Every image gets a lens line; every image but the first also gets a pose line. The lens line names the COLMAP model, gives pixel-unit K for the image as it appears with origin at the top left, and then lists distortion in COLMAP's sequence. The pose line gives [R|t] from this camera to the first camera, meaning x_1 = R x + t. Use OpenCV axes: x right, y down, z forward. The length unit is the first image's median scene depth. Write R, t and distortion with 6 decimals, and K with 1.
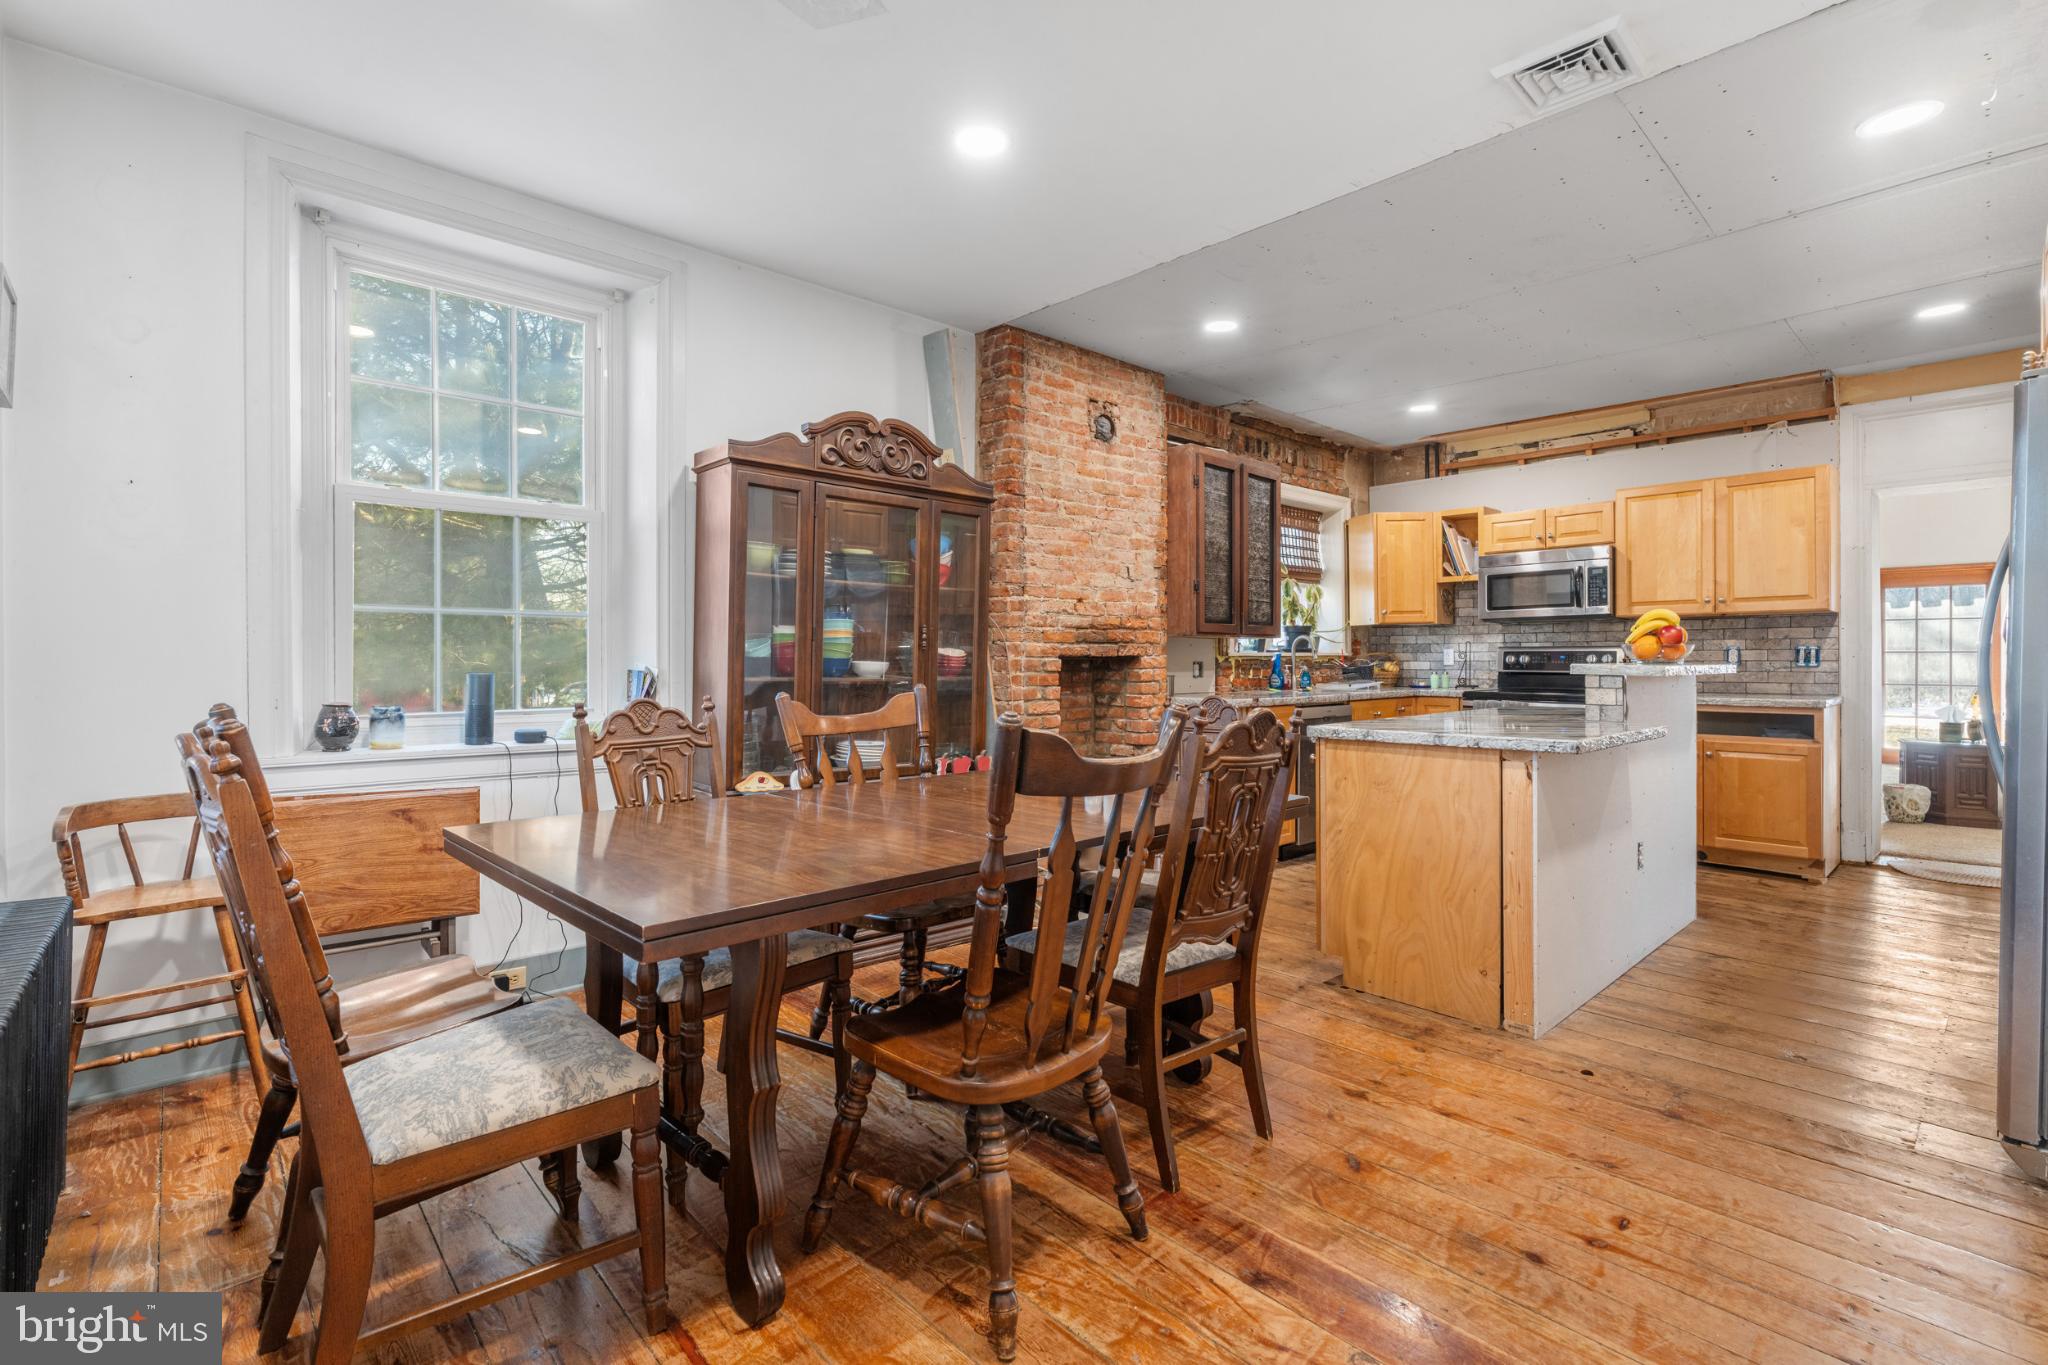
lens RADIAL K [[936.6, 0, 1014.8], [0, 936.6, 651.4], [0, 0, 1]] dist [-0.001714, -0.000116]
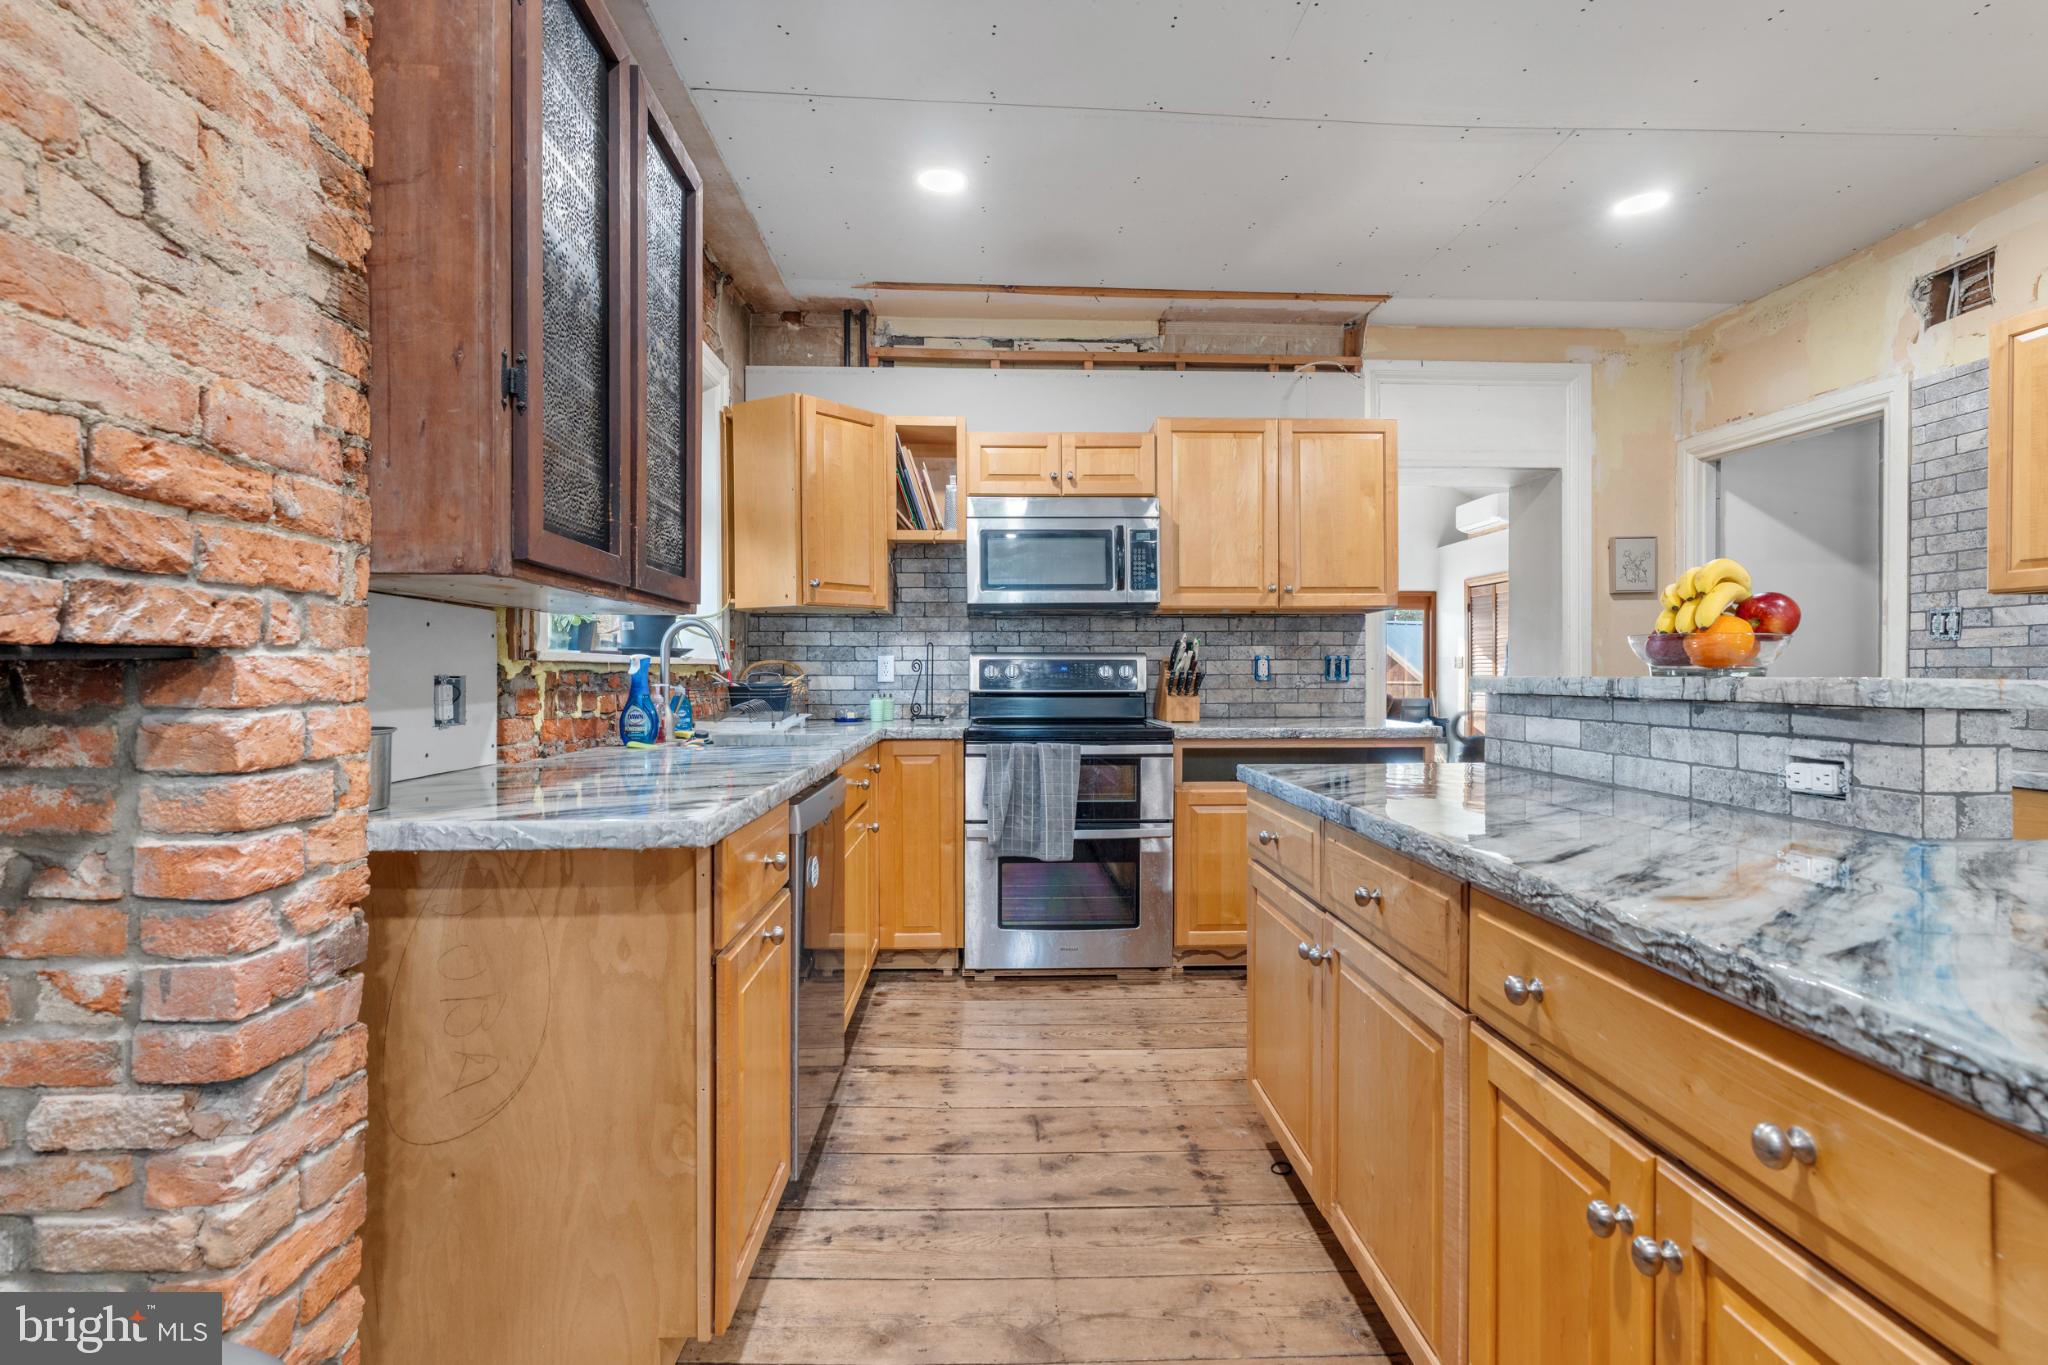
lens RADIAL K [[925.3, 0, 1030.9], [0, 925.3, 678.3], [0, 0, 1]] dist [-0.002230, -0.000337]
pose [[0.642775, -0.002908, 0.766050, 0.086296], [-0.005777, 0.999946, 0.008644, 0.008271], [-0.766034, -0.009982, 0.642723, 0.689225]]
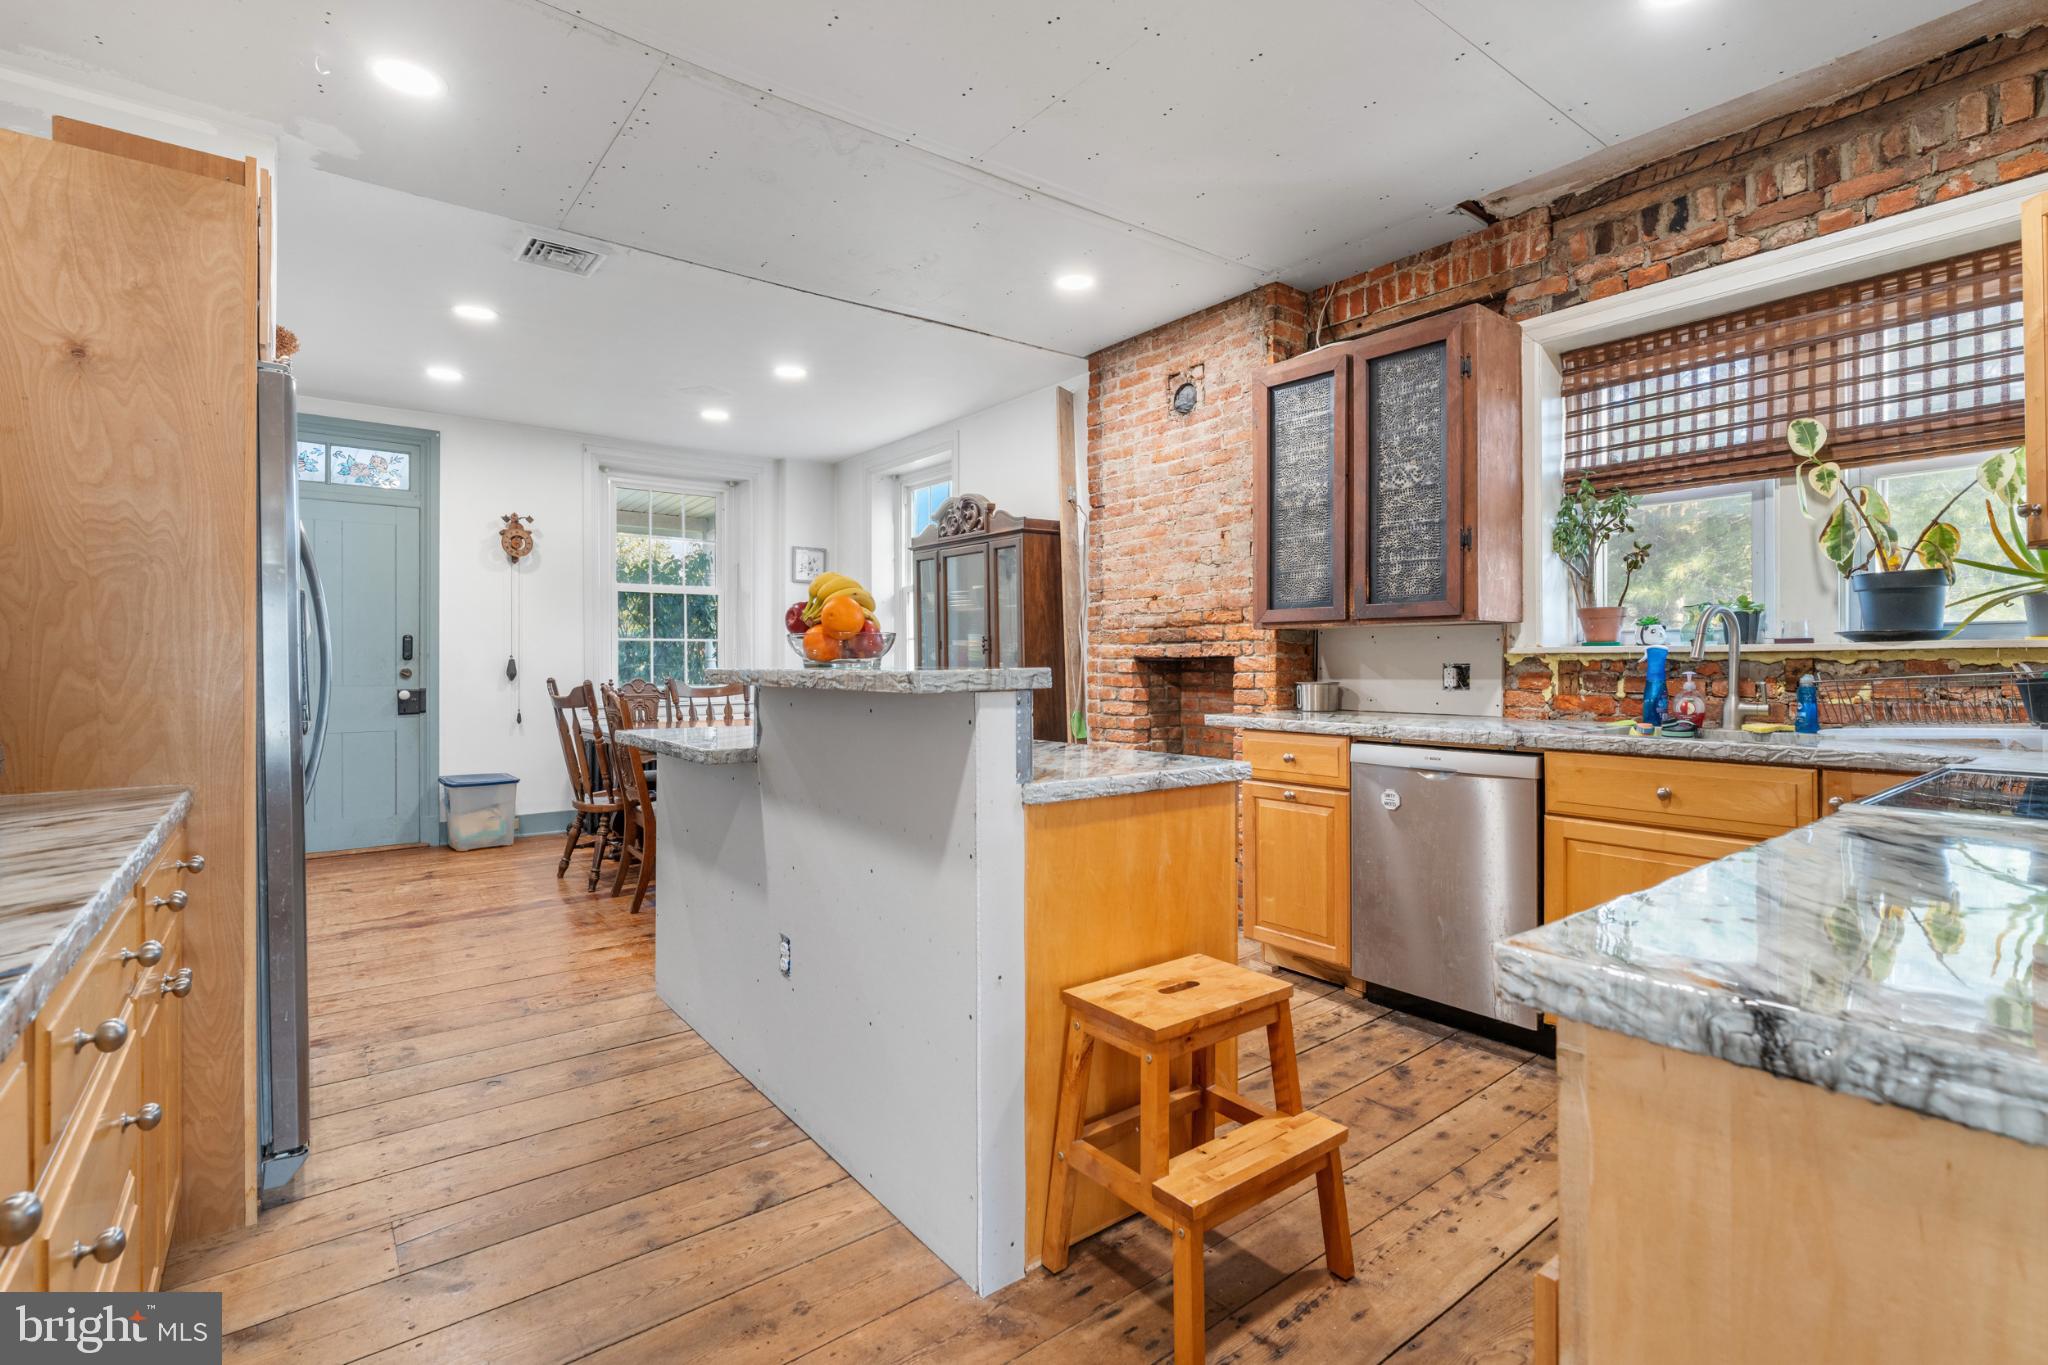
lens RADIAL K [[951.8, 0, 1019.9], [0, 951.8, 636.2], [0, 0, 1]] dist [-0.000933, 0.000058]
pose [[-0.092848, -0.027096, -0.995312, 0.901405], [0.009838, 0.999556, -0.028129, 0.008174], [0.995632, -0.012403, -0.092541, 0.833984]]
